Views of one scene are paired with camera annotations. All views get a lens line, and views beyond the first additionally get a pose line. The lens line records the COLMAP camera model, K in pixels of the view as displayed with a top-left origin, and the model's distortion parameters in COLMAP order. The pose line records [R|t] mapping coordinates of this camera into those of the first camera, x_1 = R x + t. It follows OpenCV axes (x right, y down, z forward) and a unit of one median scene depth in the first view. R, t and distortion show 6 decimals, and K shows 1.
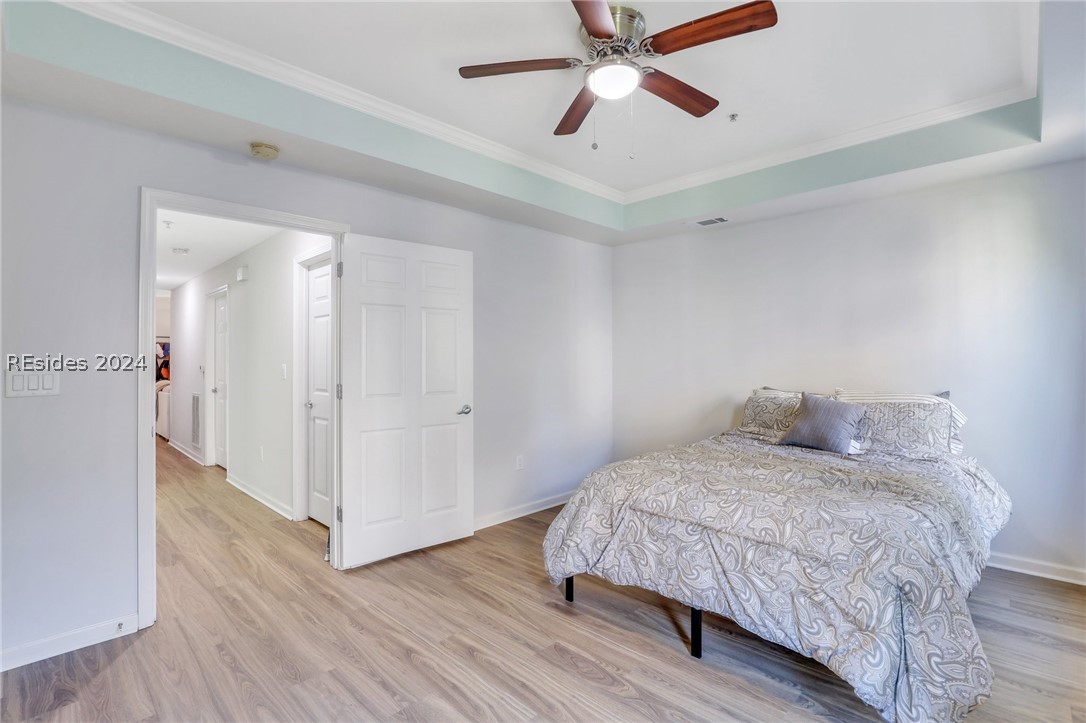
lens RADIAL K [[503.9, 0, 547.2], [0, 503.9, 363.0], [0, 0, 1]] dist [-0.038645, 0.009265]
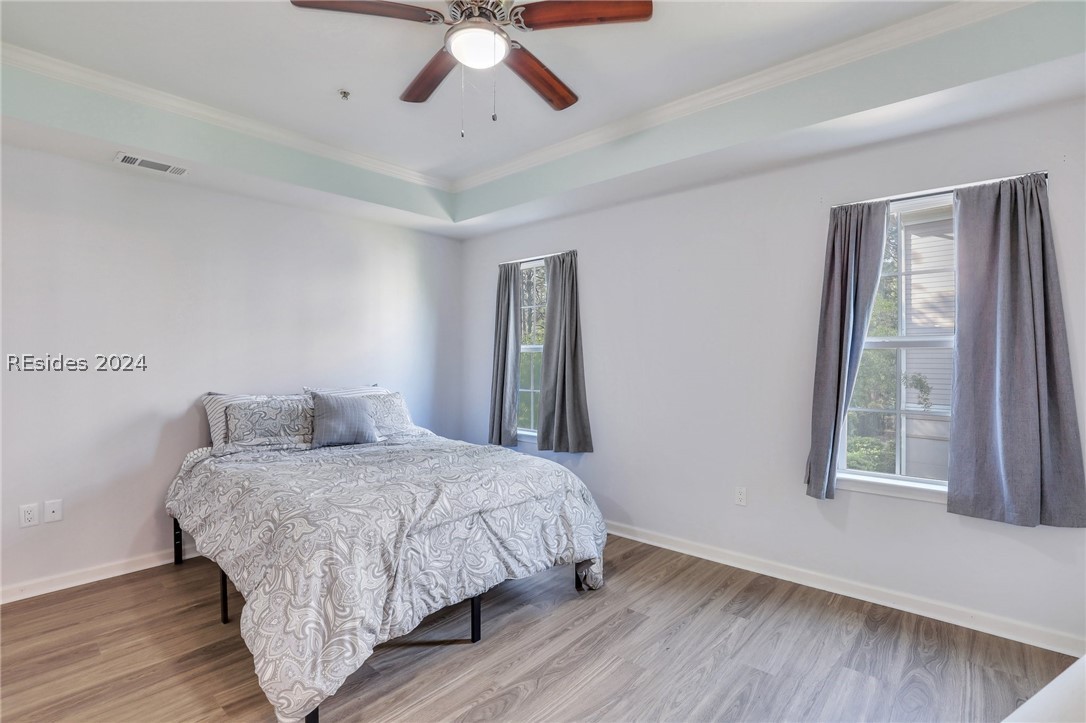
lens RADIAL K [[510.5, 0, 542.2], [0, 510.5, 367.1], [0, 0, 1]] dist [-0.045895, -0.000283]
pose [[-0.048992, -0.011537, 0.998733, -0.716000], [0.011068, 0.999866, 0.012093, 0.002841], [-0.998738, 0.011646, -0.048858, 0.853718]]
